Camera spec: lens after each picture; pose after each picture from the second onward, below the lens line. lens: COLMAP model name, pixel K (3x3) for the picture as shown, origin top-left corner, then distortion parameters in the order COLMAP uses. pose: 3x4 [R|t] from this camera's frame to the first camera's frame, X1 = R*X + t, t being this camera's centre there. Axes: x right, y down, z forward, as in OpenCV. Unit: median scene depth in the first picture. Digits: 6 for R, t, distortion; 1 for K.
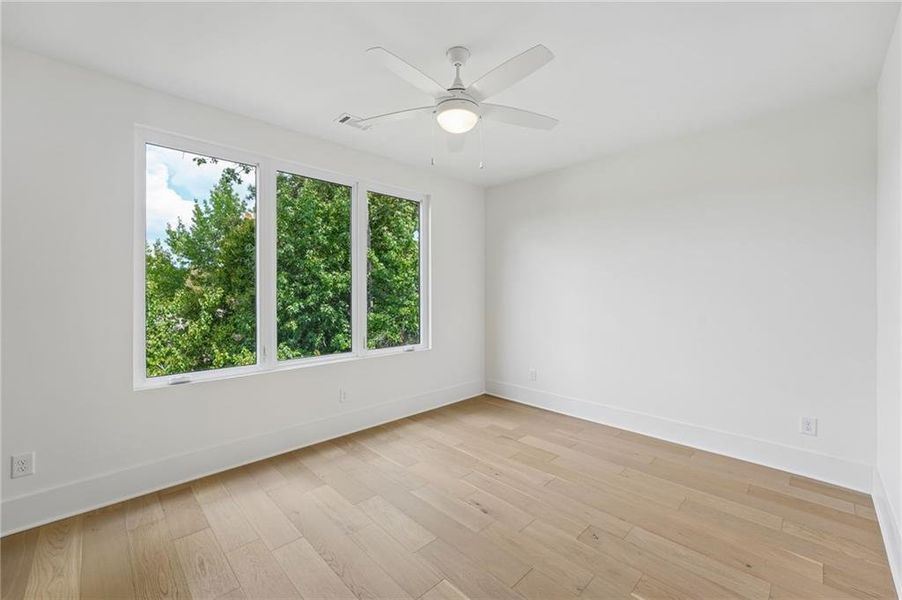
lens RADIAL K [[369.5, 0, 444.7], [0, 369.5, 296.8], [0, 0, 1]] dist [-0.003994, 0.000155]
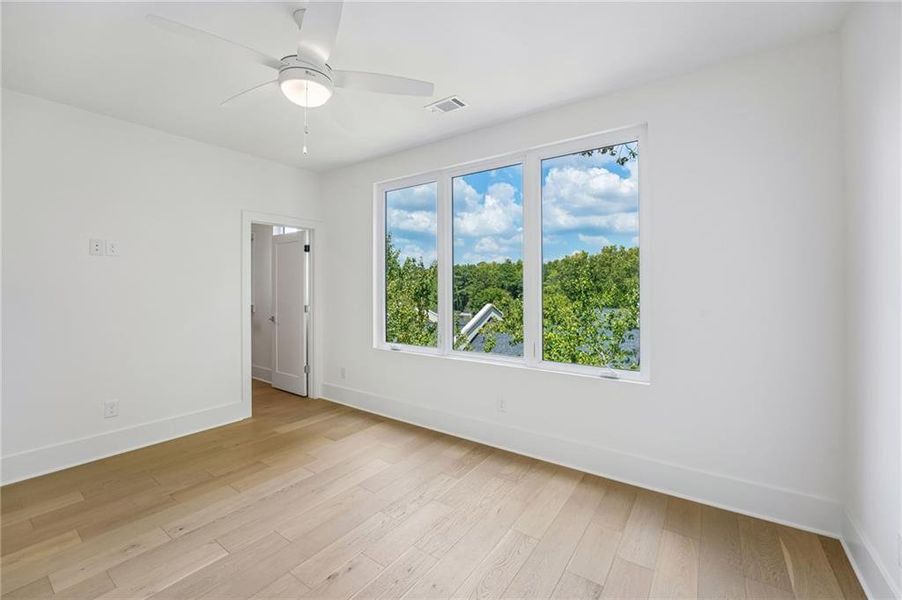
lens RADIAL K [[369.5, 0, 444.7], [0, 369.5, 296.8], [0, 0, 1]] dist [-0.003994, 0.000155]
pose [[0.182868, 0.021092, -0.982911, 0.662431], [-0.013961, 0.999725, 0.018856, -0.004997], [0.983038, 0.010275, 0.183113, 0.814927]]
